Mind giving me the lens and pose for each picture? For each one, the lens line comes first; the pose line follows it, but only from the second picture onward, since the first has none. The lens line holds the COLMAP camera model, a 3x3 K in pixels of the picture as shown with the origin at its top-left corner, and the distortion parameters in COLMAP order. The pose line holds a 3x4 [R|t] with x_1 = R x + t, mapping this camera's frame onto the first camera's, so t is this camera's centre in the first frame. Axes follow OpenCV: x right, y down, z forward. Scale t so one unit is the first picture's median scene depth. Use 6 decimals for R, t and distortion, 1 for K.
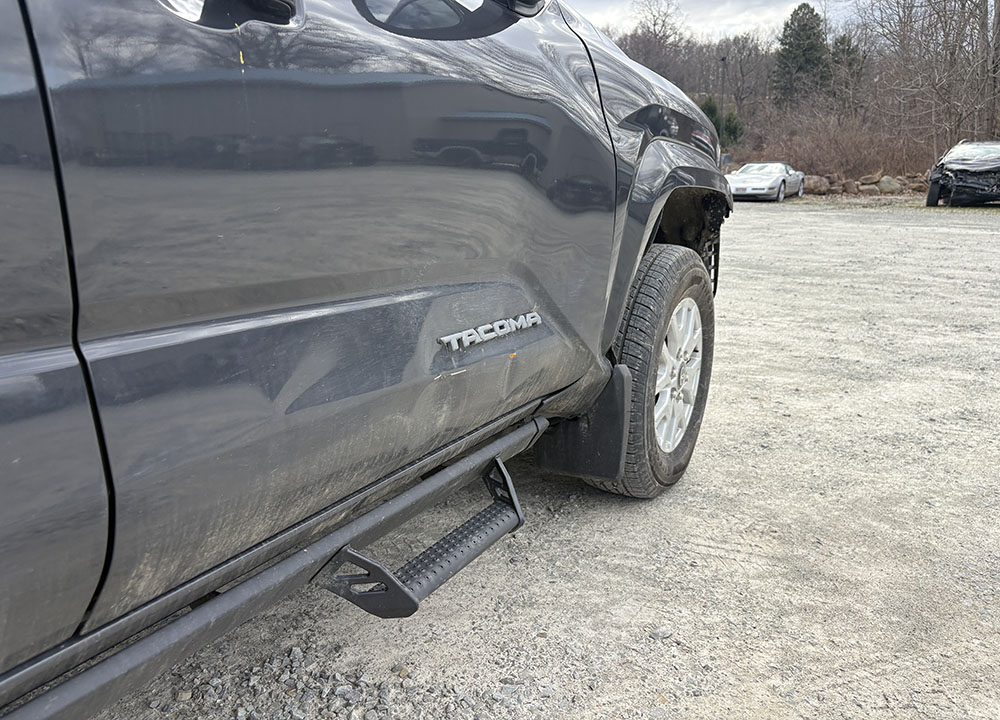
lens RADIAL K [[773.0, 0, 501.4], [0, 773.0, 373.7], [0, 0, 1]] dist [0.031973, -0.000579]
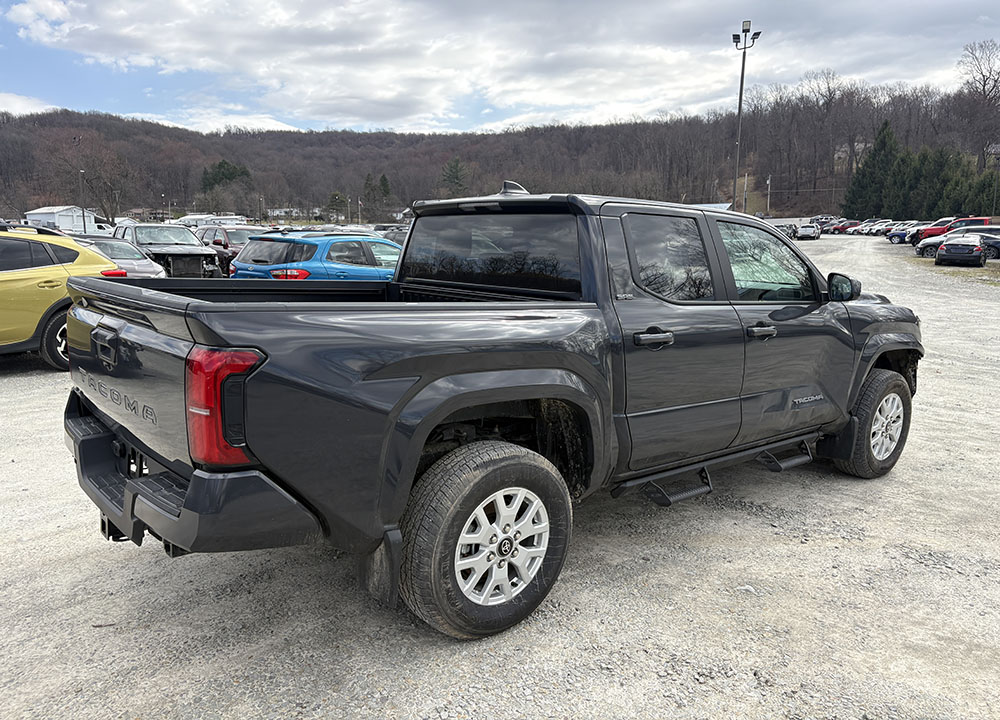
lens RADIAL K [[773.0, 0, 501.4], [0, 773.0, 373.7], [0, 0, 1]] dist [0.031973, -0.000579]
pose [[0.940078, 0.080446, -0.331332, -0.097694], [-0.105321, 0.992758, -0.057786, 0.108011], [0.324284, 0.089219, 0.941743, -1.684345]]
